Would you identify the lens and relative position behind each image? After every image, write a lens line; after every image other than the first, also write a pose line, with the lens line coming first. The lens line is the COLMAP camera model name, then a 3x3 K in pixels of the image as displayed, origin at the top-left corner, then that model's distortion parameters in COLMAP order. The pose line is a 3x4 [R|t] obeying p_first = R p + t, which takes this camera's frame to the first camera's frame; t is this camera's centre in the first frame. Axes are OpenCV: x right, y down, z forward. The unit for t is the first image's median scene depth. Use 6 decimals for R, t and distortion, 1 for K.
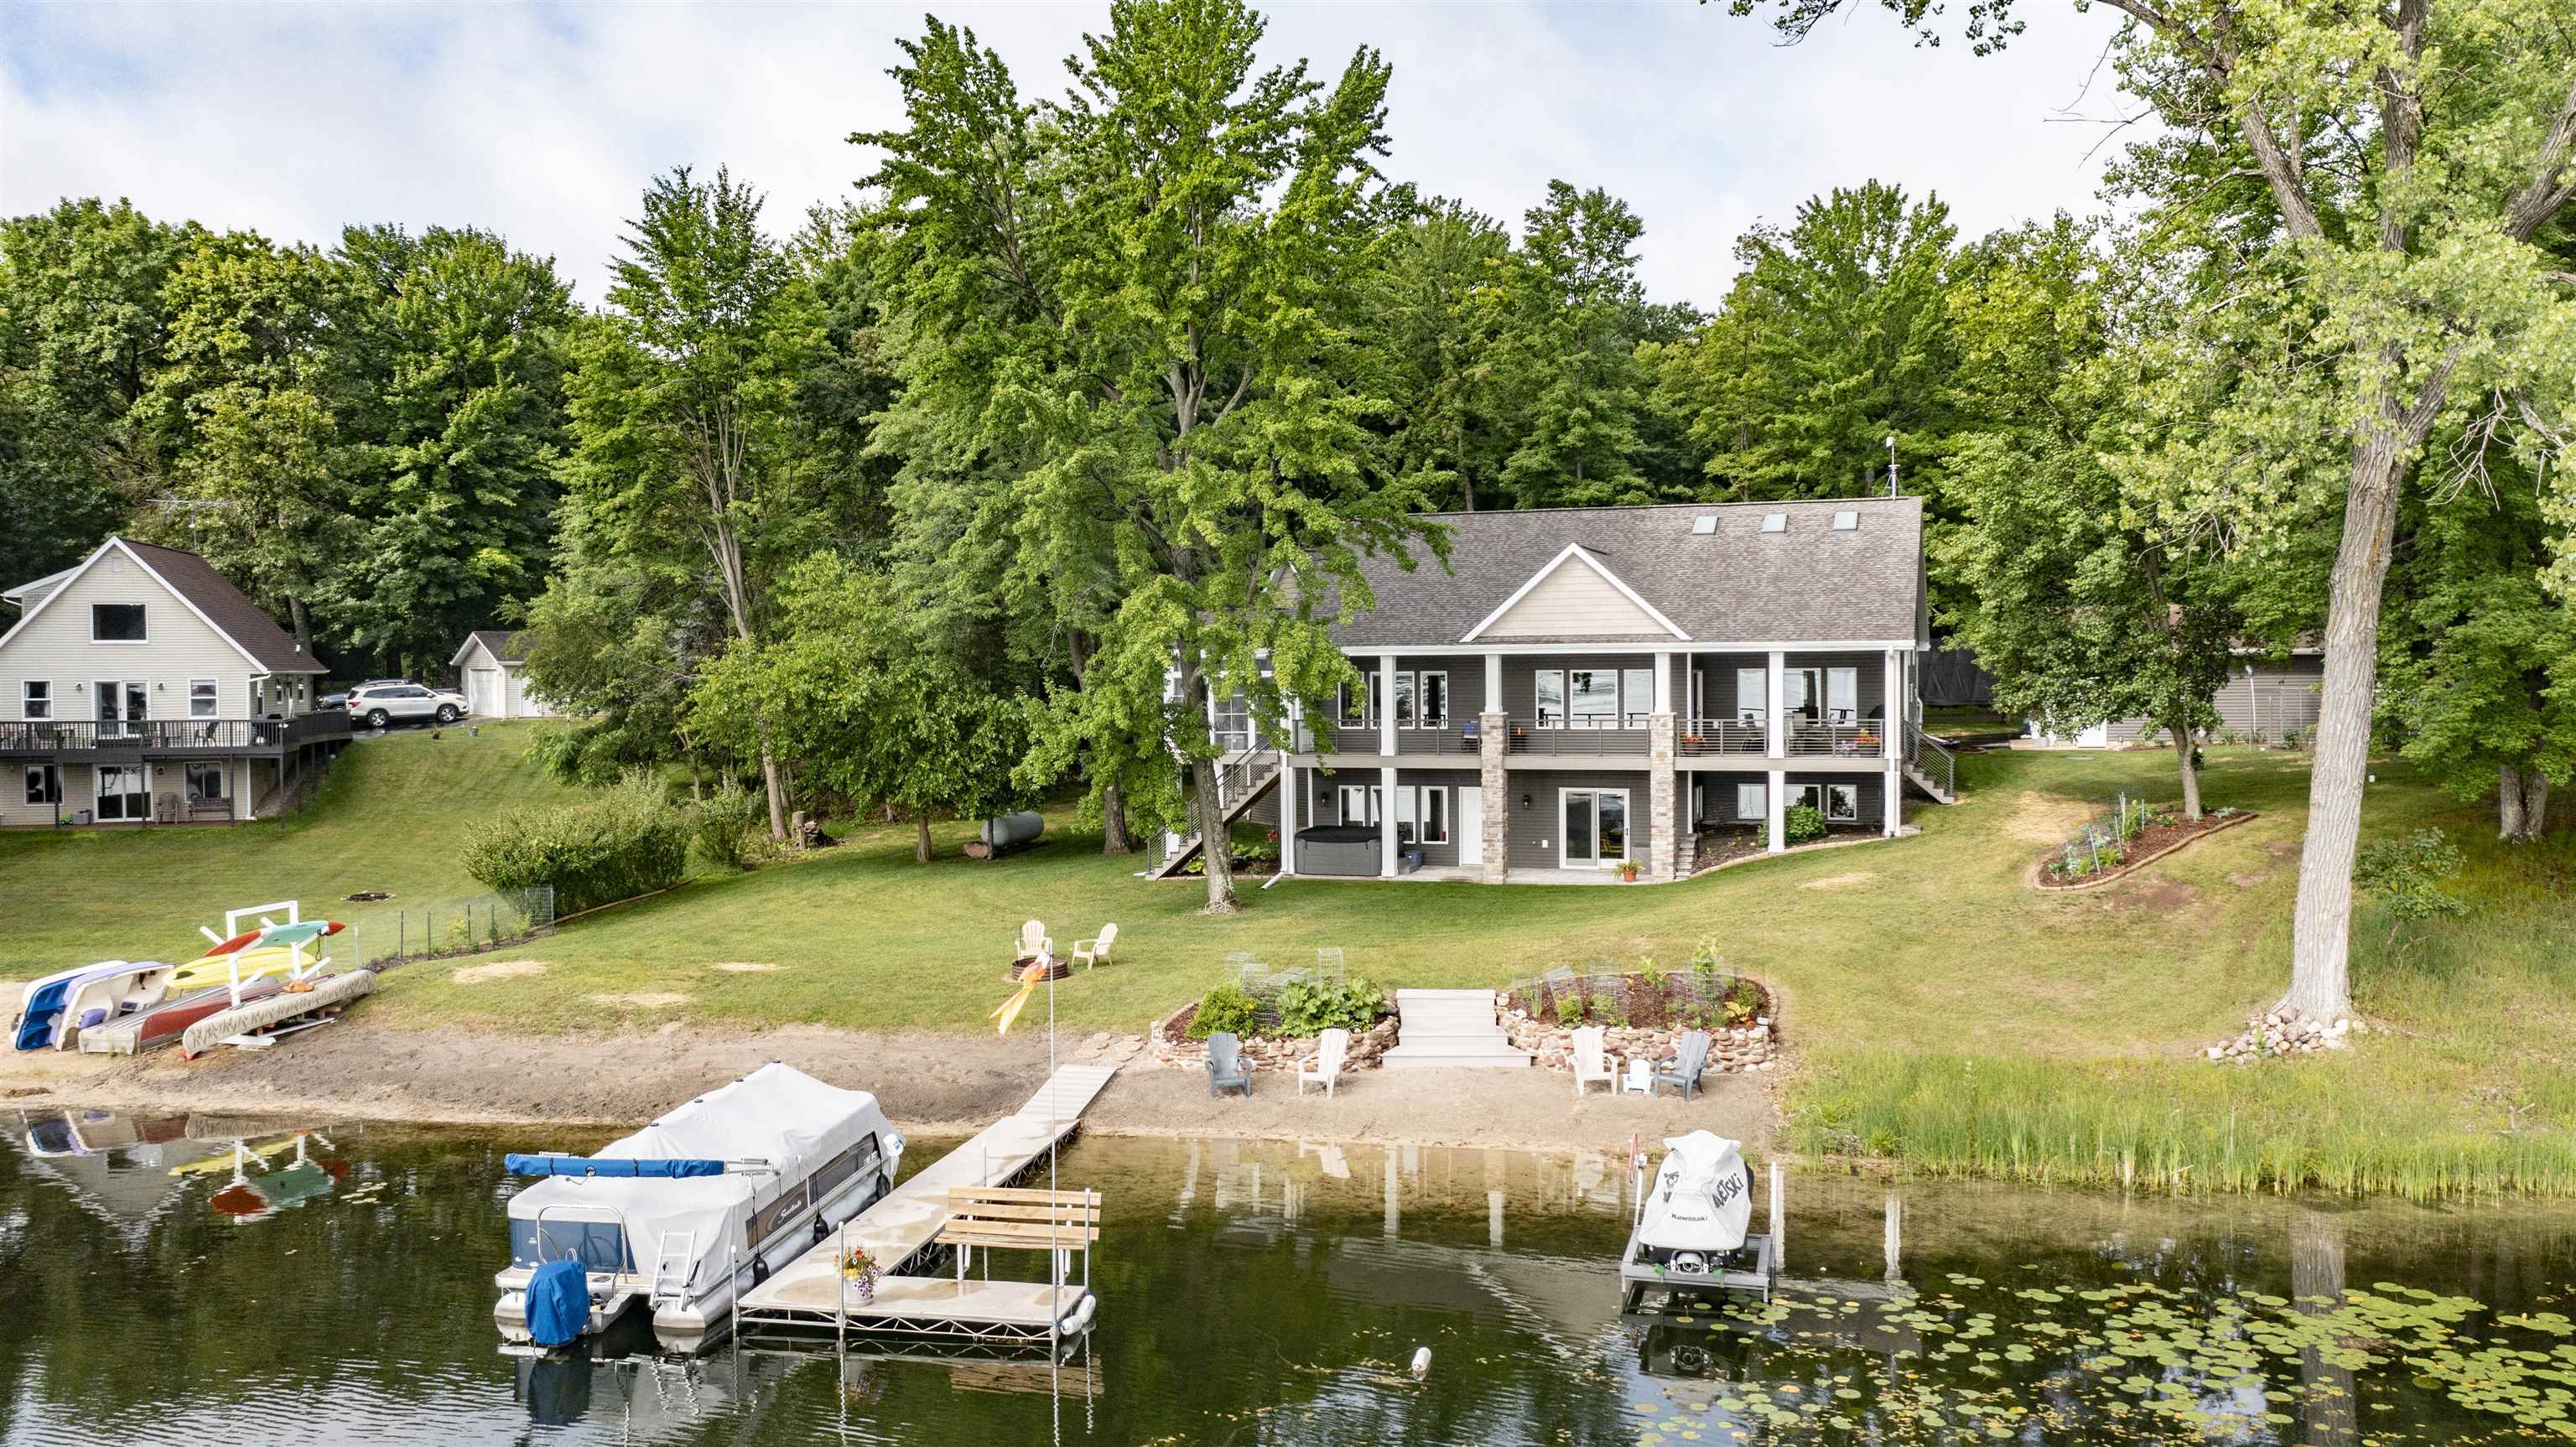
lens RADIAL K [[2038.6, 0, 1288.0], [0, 2038.6, 723.5], [0, 0, 1]] dist [-0.018977, 0.016927]
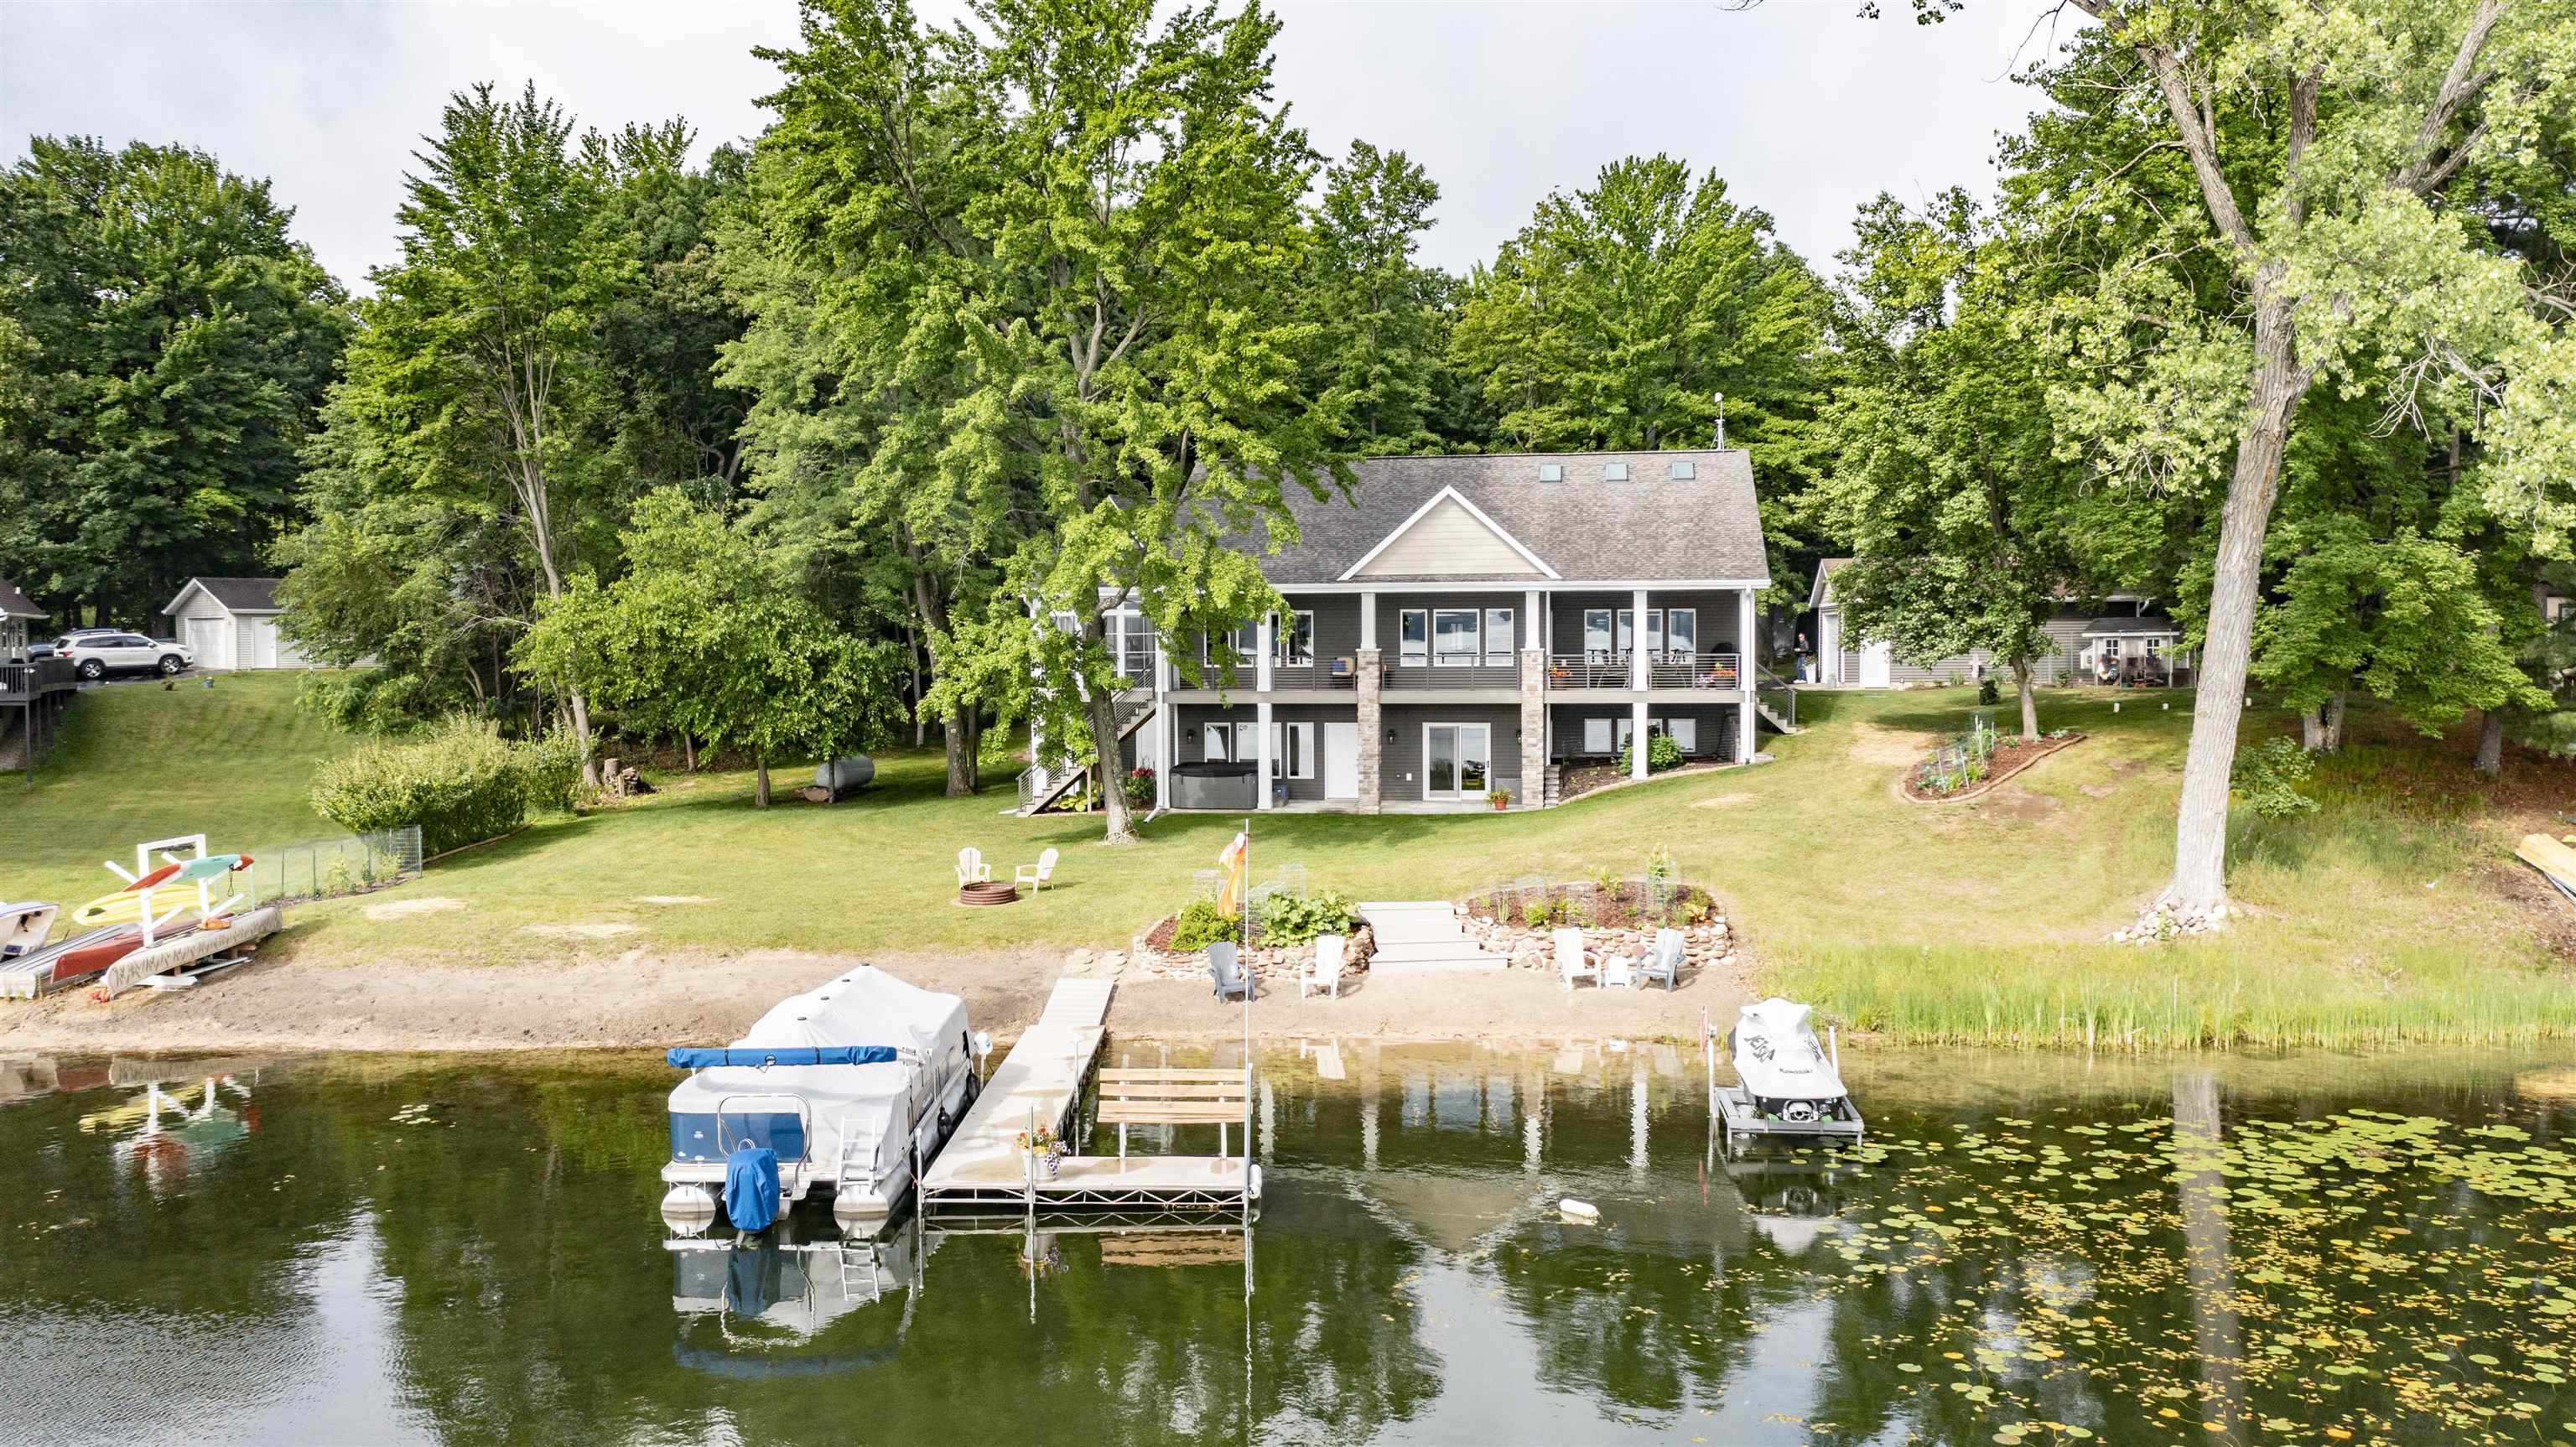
lens RADIAL K [[2038.6, 0, 1288.0], [0, 2038.6, 723.5], [0, 0, 1]] dist [-0.018977, 0.016927]
pose [[0.985146, -0.004221, 0.171664, -0.117867], [0.001948, 0.999908, 0.013409, 0.018571], [-0.171705, -0.012875, 0.985064, -0.012872]]
